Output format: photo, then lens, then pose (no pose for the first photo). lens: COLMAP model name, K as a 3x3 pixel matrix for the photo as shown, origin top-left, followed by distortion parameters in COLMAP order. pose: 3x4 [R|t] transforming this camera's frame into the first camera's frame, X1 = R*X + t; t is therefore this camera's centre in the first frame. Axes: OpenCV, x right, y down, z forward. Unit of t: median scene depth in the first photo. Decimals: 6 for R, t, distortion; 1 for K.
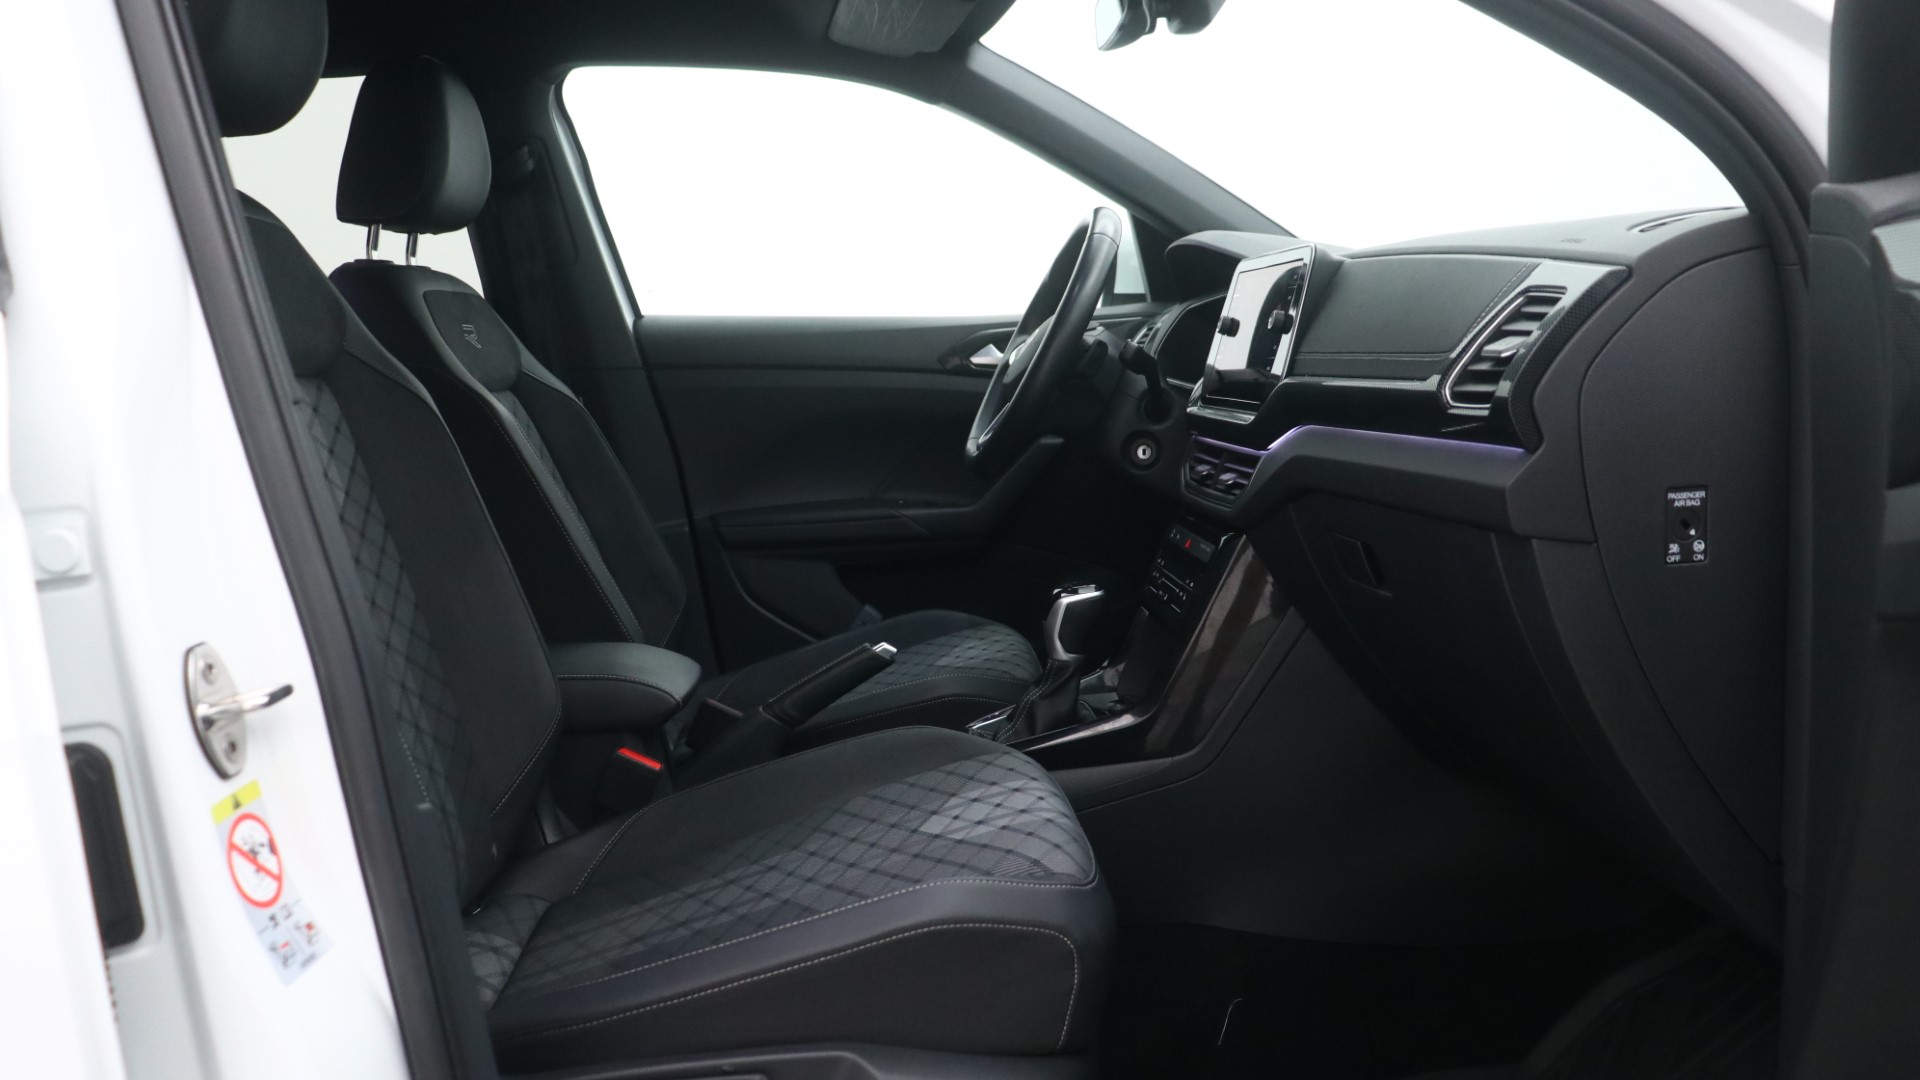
lens RADIAL K [[1640.0, 0, 961.7], [0, 1640.0, 466.8], [0, 0, 1]] dist [0.043443, -0.004950]
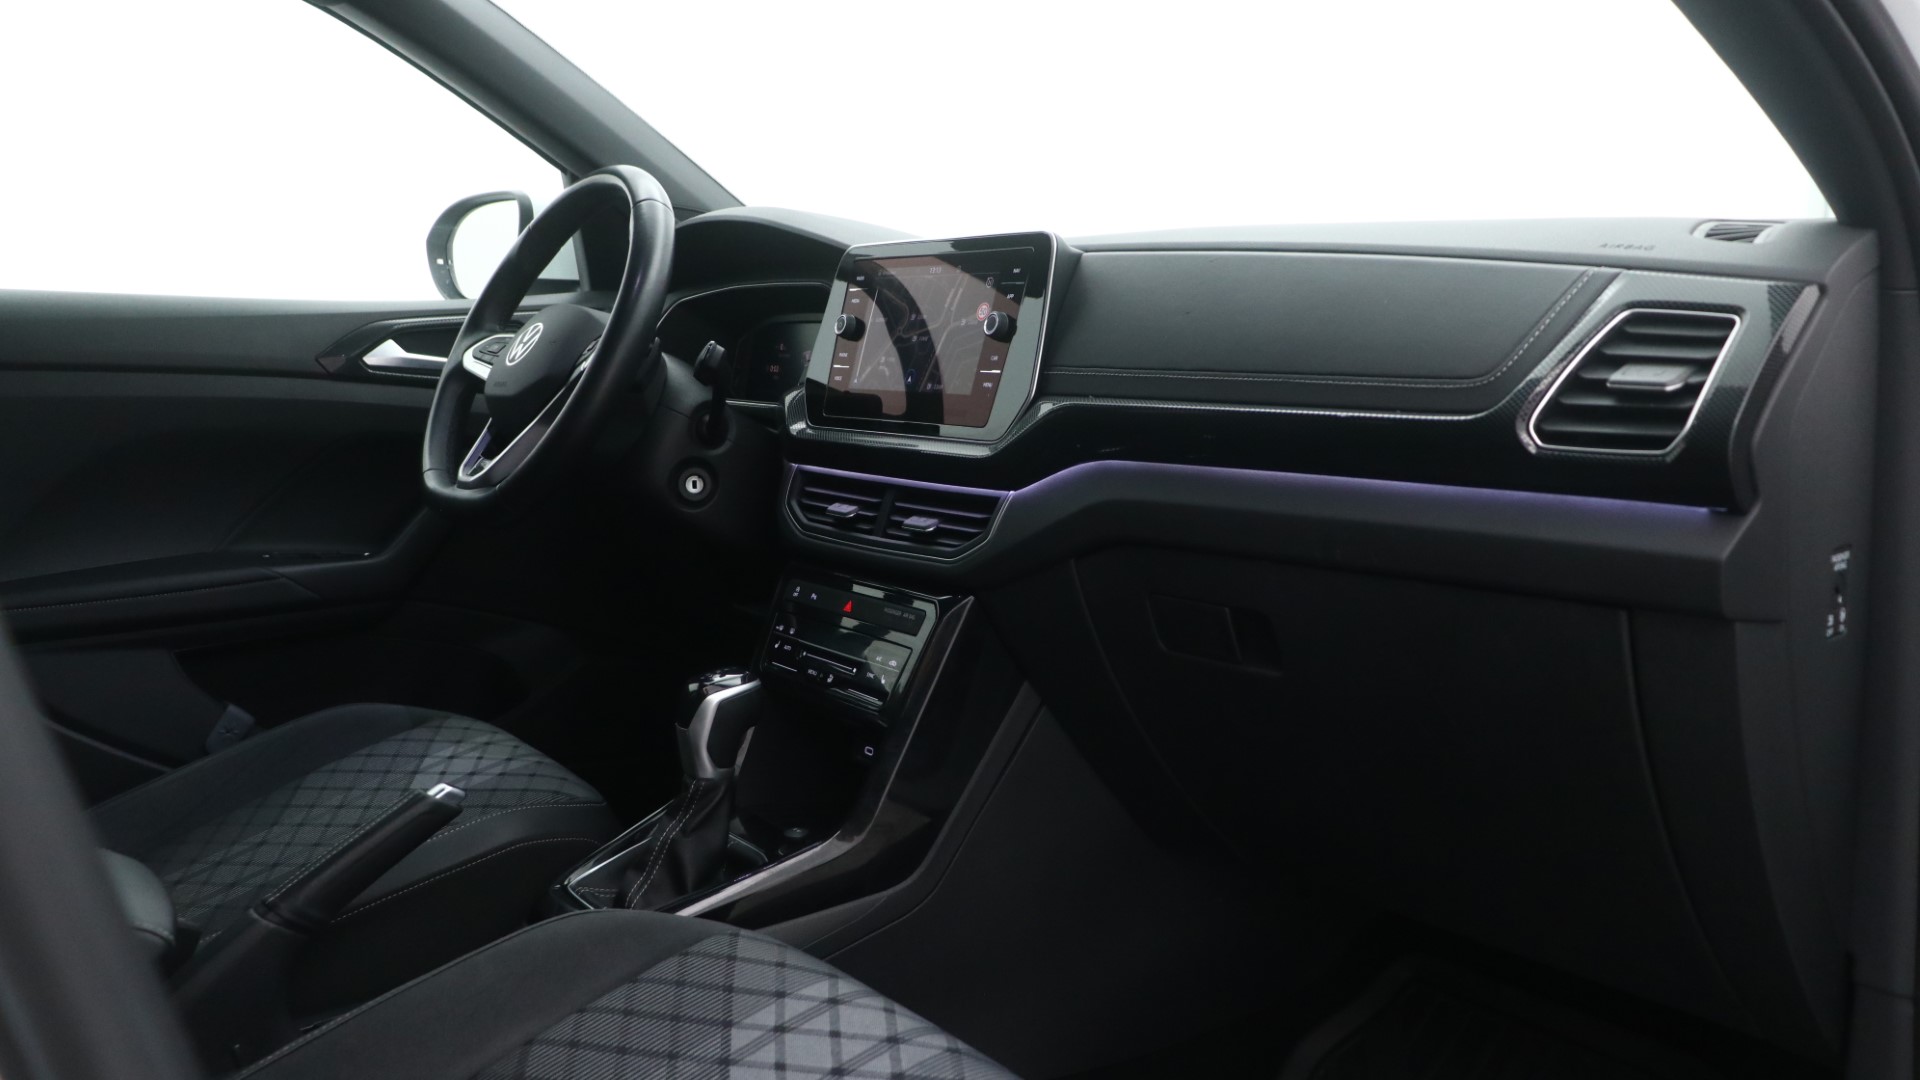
lens RADIAL K [[1640.0, 0, 961.7], [0, 1640.0, 466.8], [0, 0, 1]] dist [0.043443, -0.004950]
pose [[0.845522, -0.026799, 0.533268, -0.233035], [0.022469, 0.999641, 0.014611, -0.030432], [-0.533468, -0.000371, 0.845820, 0.312560]]
